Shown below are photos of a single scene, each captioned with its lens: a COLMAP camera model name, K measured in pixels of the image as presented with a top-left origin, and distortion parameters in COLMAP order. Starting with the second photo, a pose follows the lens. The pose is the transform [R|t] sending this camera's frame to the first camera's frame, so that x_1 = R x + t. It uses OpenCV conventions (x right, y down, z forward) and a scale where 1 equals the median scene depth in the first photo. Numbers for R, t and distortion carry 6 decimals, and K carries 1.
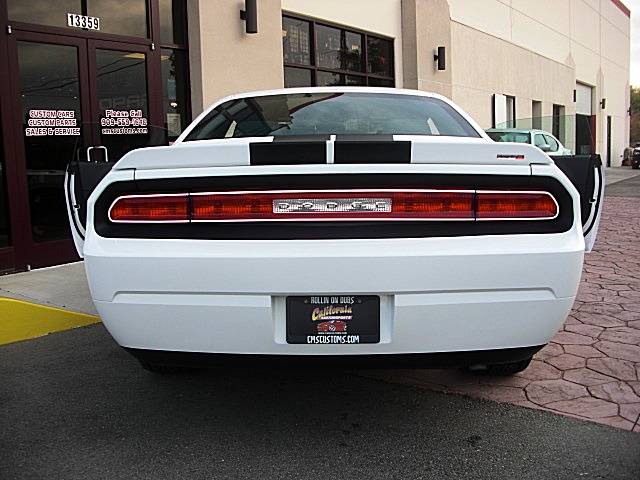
lens RADIAL K [[625.5, 0, 314.2], [0, 625.5, 240.5], [0, 0, 1]] dist [-0.210268, 0.187097]
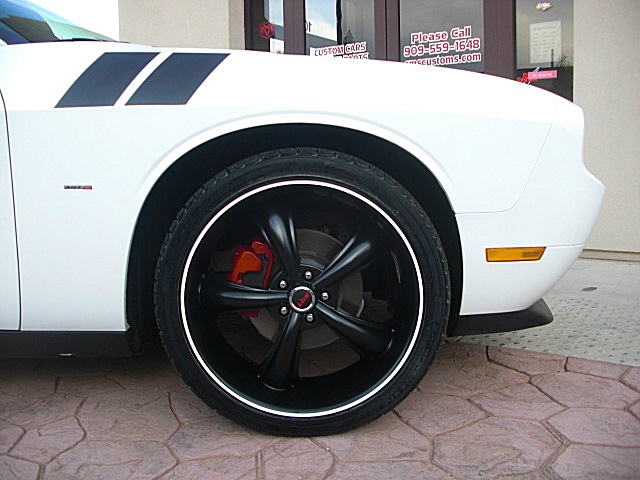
lens RADIAL K [[625.5, 0, 314.2], [0, 625.5, 240.5], [0, 0, 1]] dist [-0.210268, 0.187097]
pose [[0.041608, 0.157982, -0.986565, 0.821793], [-0.120536, 0.981002, 0.152007, -0.160976], [0.991837, 0.112592, 0.059860, 1.880713]]
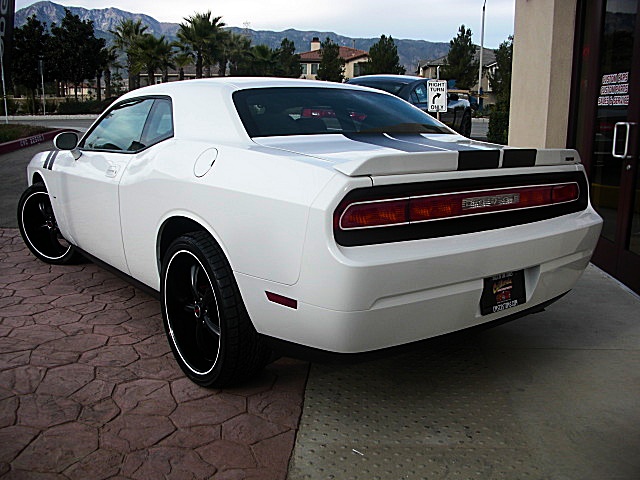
lens RADIAL K [[625.5, 0, 314.2], [0, 625.5, 240.5], [0, 0, 1]] dist [-0.210268, 0.187097]
pose [[0.781620, -0.113395, 0.613361, -0.672052], [0.073247, 0.993219, 0.090281, -0.075578], [-0.619439, -0.025638, 0.784626, 0.170535]]
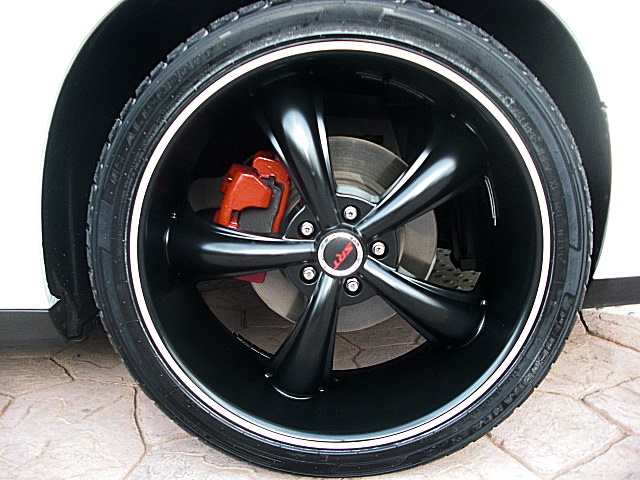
lens RADIAL K [[625.5, 0, 314.2], [0, 625.5, 240.5], [0, 0, 1]] dist [-0.210268, 0.187097]
pose [[0.031546, 0.255473, -0.966301, 0.619958], [-0.112911, 0.961505, 0.250519, -0.116623], [0.993104, 0.101204, 0.059177, 1.876396]]
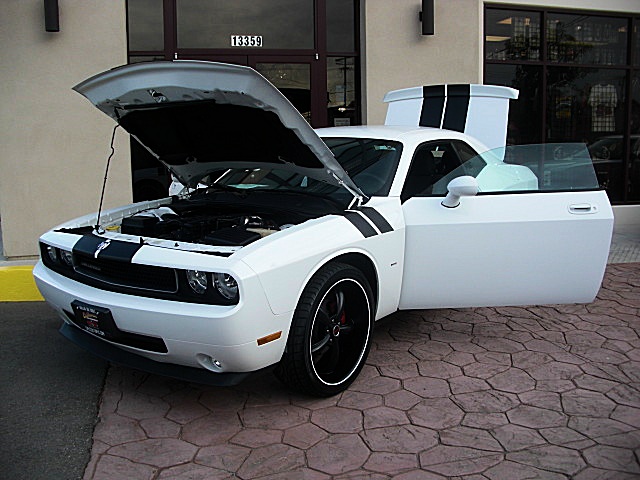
lens RADIAL K [[625.5, 0, 314.2], [0, 625.5, 240.5], [0, 0, 1]] dist [-0.210268, 0.187097]
pose [[0.769430, 0.124528, -0.626474, 1.037412], [-0.101938, 0.992180, 0.072023, -0.168015], [0.630544, 0.008445, 0.776107, 0.346439]]
